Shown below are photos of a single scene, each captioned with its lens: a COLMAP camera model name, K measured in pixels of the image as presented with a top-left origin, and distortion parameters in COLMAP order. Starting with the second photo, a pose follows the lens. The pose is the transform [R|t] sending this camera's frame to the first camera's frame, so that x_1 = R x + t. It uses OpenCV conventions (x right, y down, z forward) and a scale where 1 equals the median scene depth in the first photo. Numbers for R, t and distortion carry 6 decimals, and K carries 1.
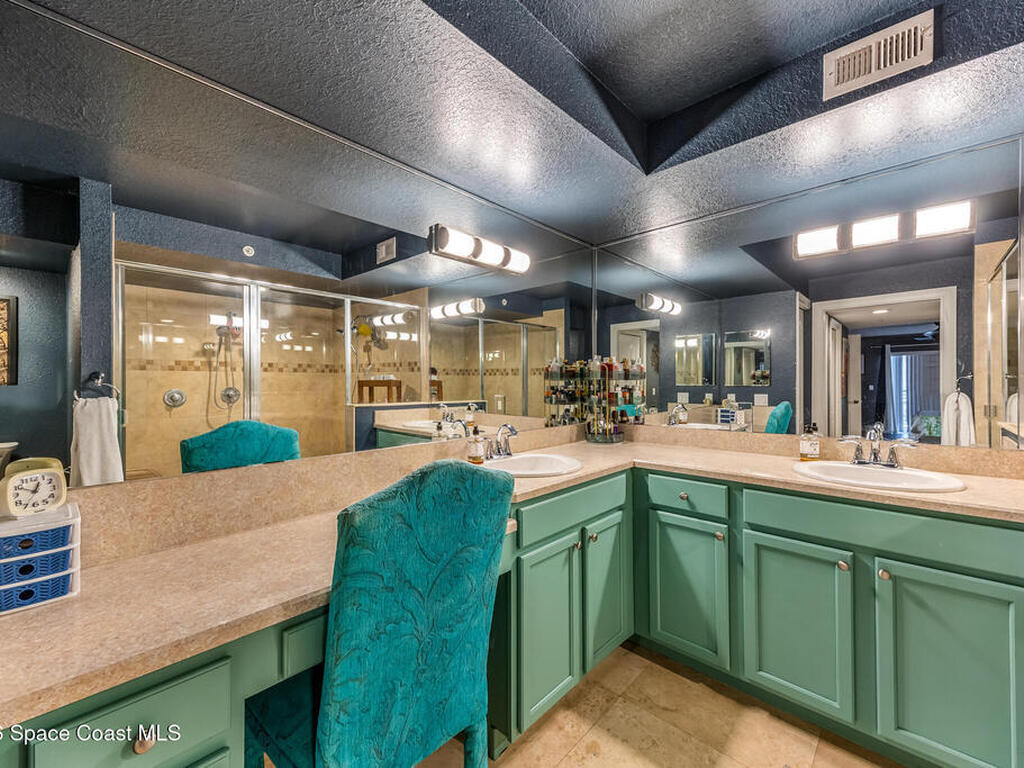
lens RADIAL K [[422.9, 0, 510.5], [0, 422.9, 381.2], [0, 0, 1]] dist [0.011461, -0.000845]
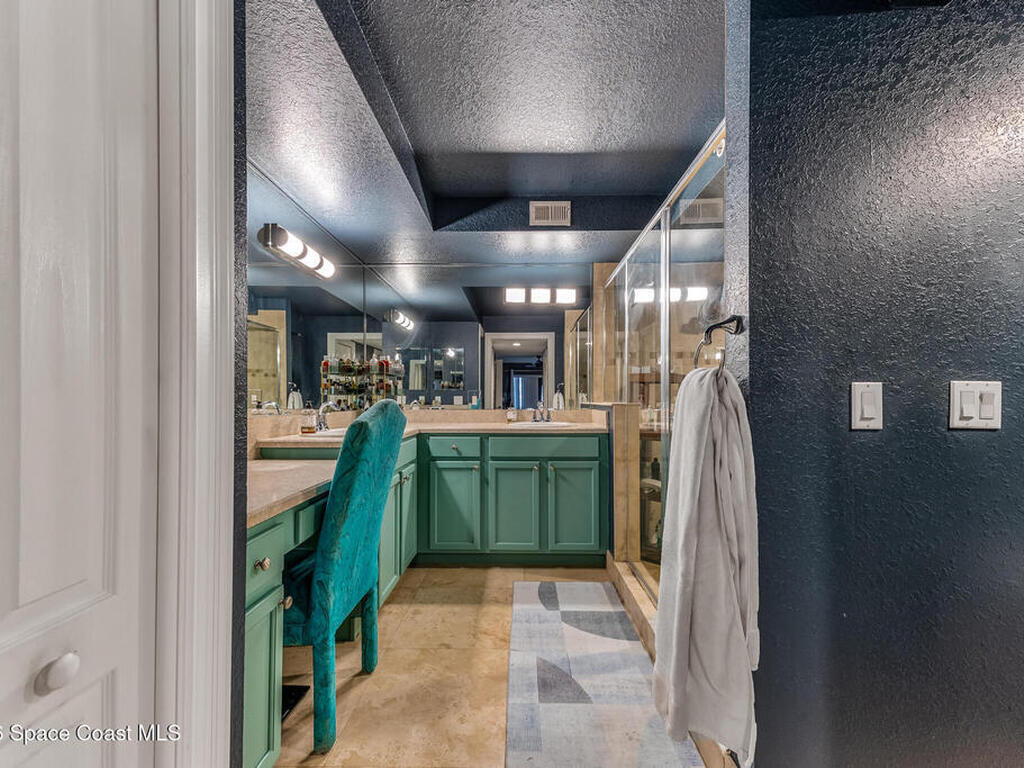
lens RADIAL K [[422.9, 0, 514.3], [0, 422.9, 394.5], [0, 0, 1]] dist [0.011461, -0.000845]
pose [[0.735010, 0.010519, 0.677975, -0.458777], [-0.003881, 0.999929, -0.011306, 0.095209], [-0.678045, 0.005678, 0.734998, -0.262350]]
